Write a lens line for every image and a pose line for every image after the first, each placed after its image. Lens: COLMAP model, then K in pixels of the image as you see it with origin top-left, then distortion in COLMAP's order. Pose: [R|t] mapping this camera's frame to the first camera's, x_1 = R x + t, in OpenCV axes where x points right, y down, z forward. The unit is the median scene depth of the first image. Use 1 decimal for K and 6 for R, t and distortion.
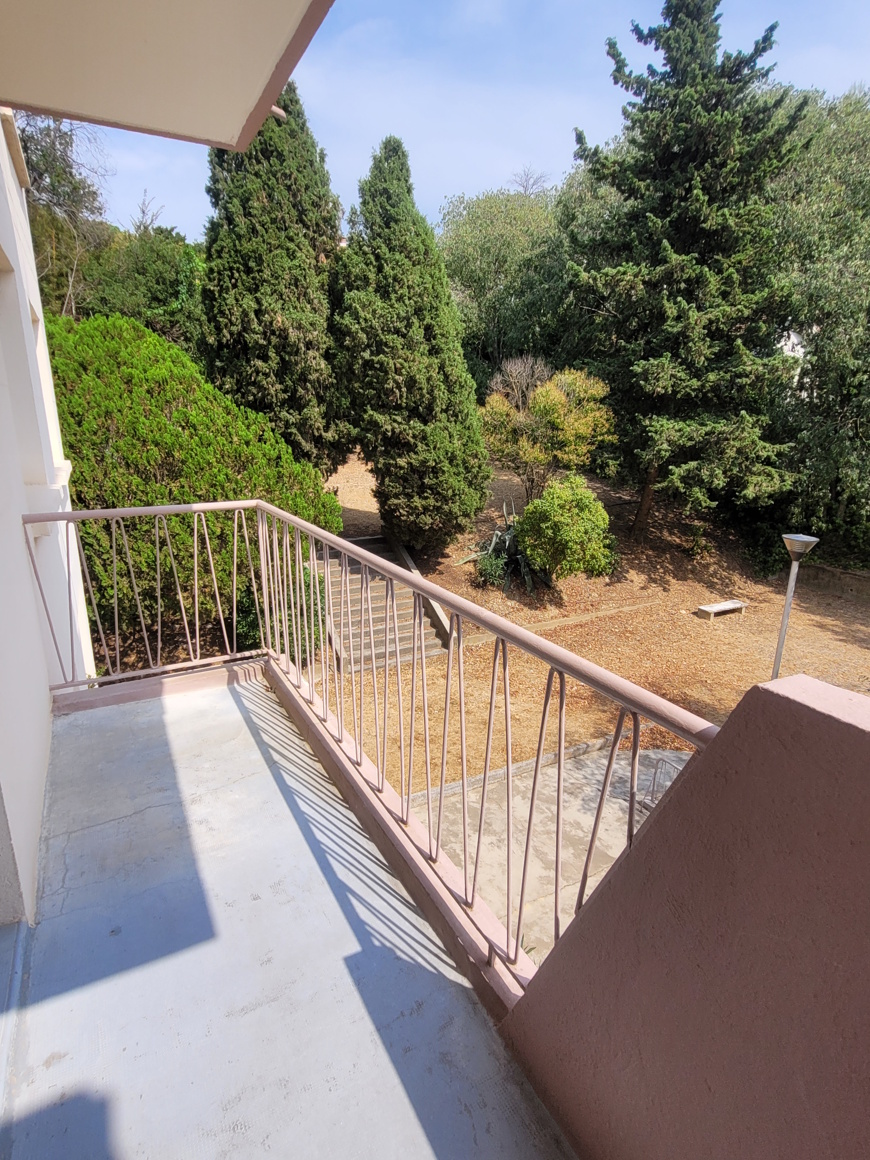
lens RADIAL K [[617.7, 0, 437.3], [0, 617.7, 576.8], [0, 0, 1]] dist [0.011723, -0.009694]
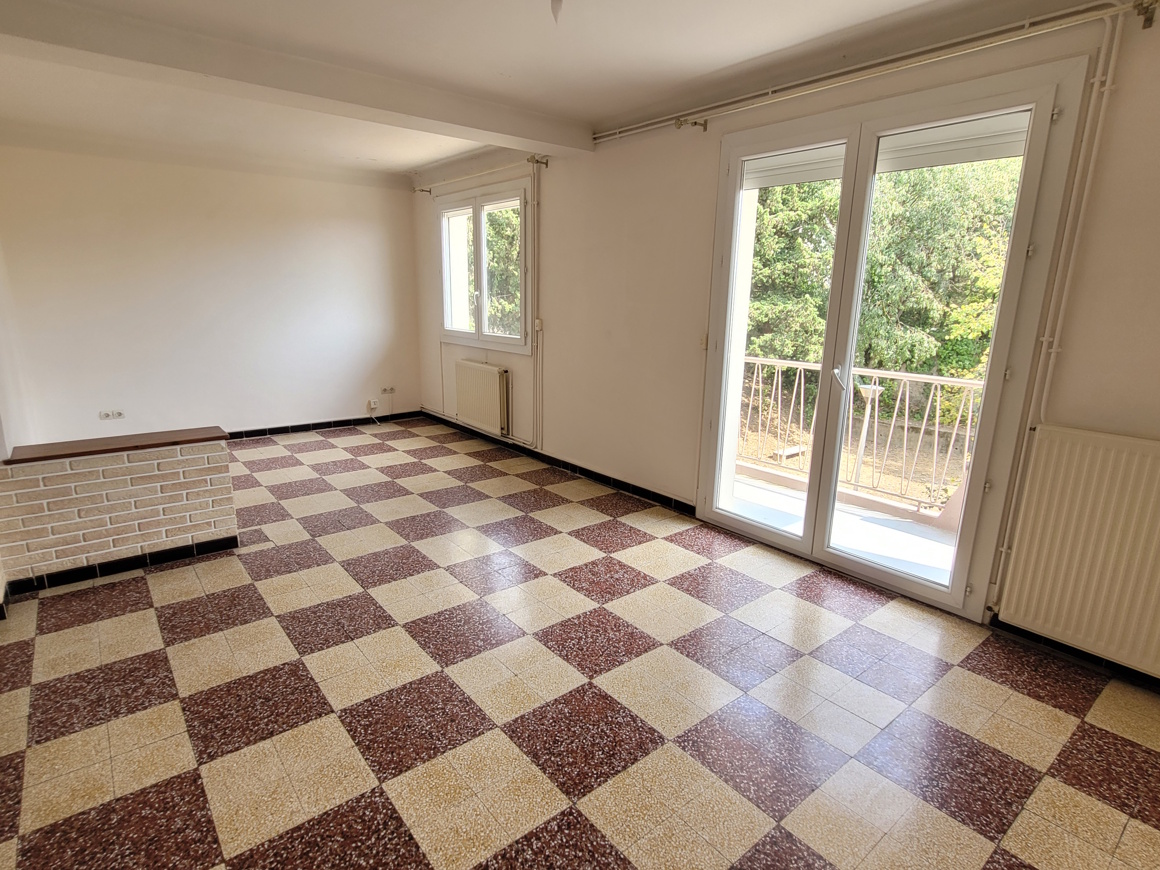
lens RADIAL K [[617.7, 0, 579.9], [0, 617.7, 443.7], [0, 0, 1]] dist [0.011723, -0.009694]
pose [[0.982126, -0.032106, 0.185468, -0.196339], [0.035172, 0.999293, -0.013263, 0.037777], [-0.184911, 0.019549, 0.982561, -0.148225]]
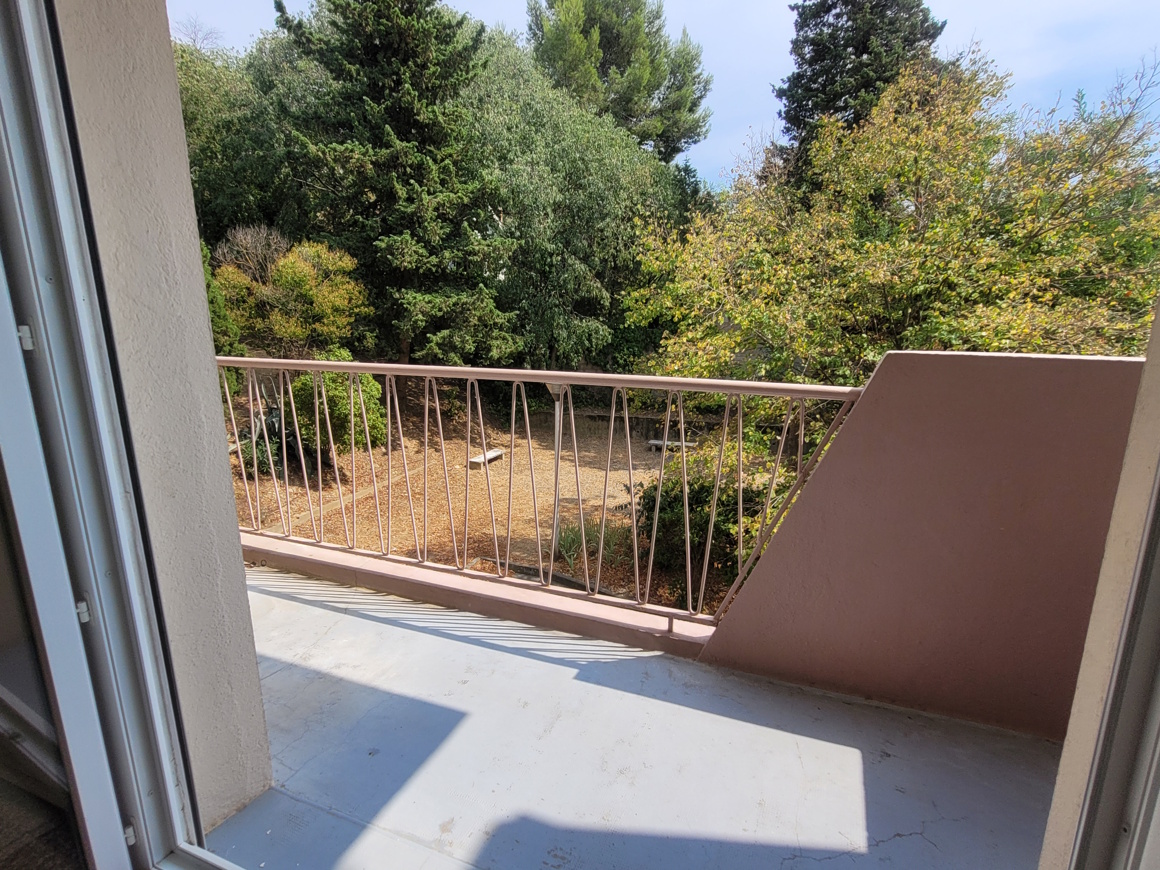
lens RADIAL K [[617.7, 0, 583.1], [0, 617.7, 436.3], [0, 0, 1]] dist [0.011723, -0.009694]
pose [[0.775028, -0.147919, 0.614371, -0.101455], [0.167488, 0.985531, 0.025996, 0.013271], [-0.609327, 0.082752, 0.788589, -0.003665]]
